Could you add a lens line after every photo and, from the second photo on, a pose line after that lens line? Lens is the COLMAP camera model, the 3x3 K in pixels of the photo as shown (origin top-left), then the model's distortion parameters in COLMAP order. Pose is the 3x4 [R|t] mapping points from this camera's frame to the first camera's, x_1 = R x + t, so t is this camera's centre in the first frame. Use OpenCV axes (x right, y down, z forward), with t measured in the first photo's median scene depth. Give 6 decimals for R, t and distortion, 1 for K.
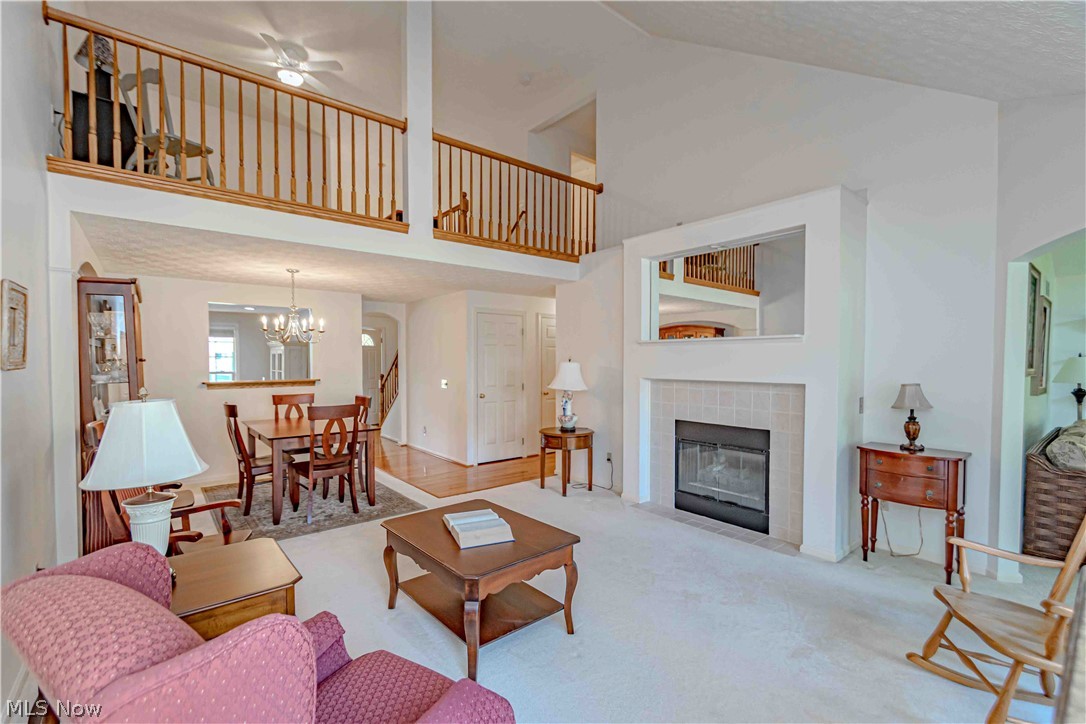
lens RADIAL K [[480.1, 0, 543.9], [0, 480.1, 368.0], [0, 0, 1]] dist [0.010325, -0.000311]
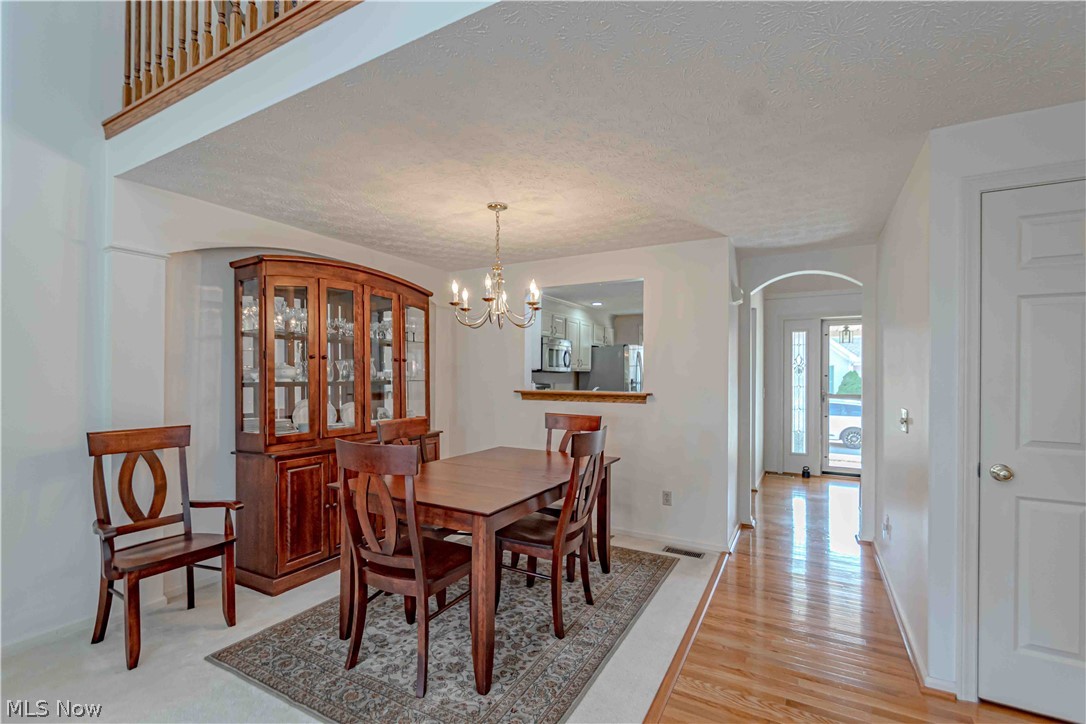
lens RADIAL K [[480.1, 0, 543.9], [0, 480.1, 368.0], [0, 0, 1]] dist [0.010325, -0.000311]
pose [[0.376151, -0.009952, -0.926505, 0.052134], [-0.026522, 0.999417, -0.021503, 0.008063], [0.926179, 0.032661, 0.375667, 0.765208]]
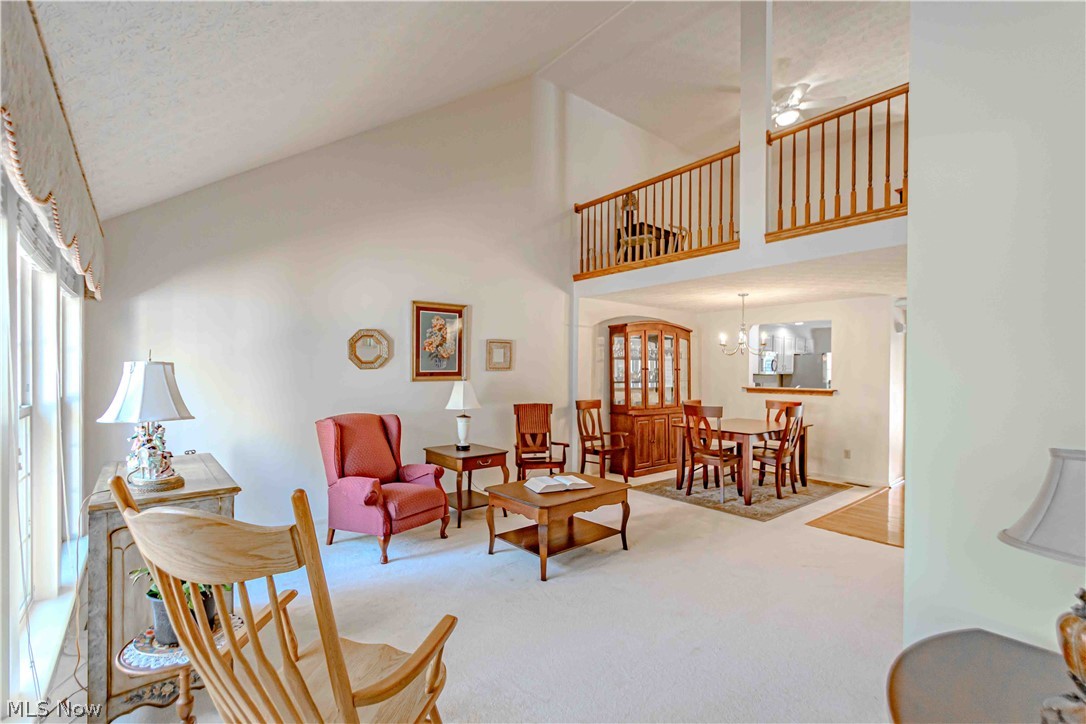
lens RADIAL K [[480.1, 0, 543.9], [0, 480.1, 368.0], [0, 0, 1]] dist [0.010325, -0.000311]
pose [[0.010052, -0.004444, -0.999940, 0.617411], [-0.031104, 0.999505, -0.004754, 0.000423], [0.999466, 0.031150, 0.009909, 0.457092]]
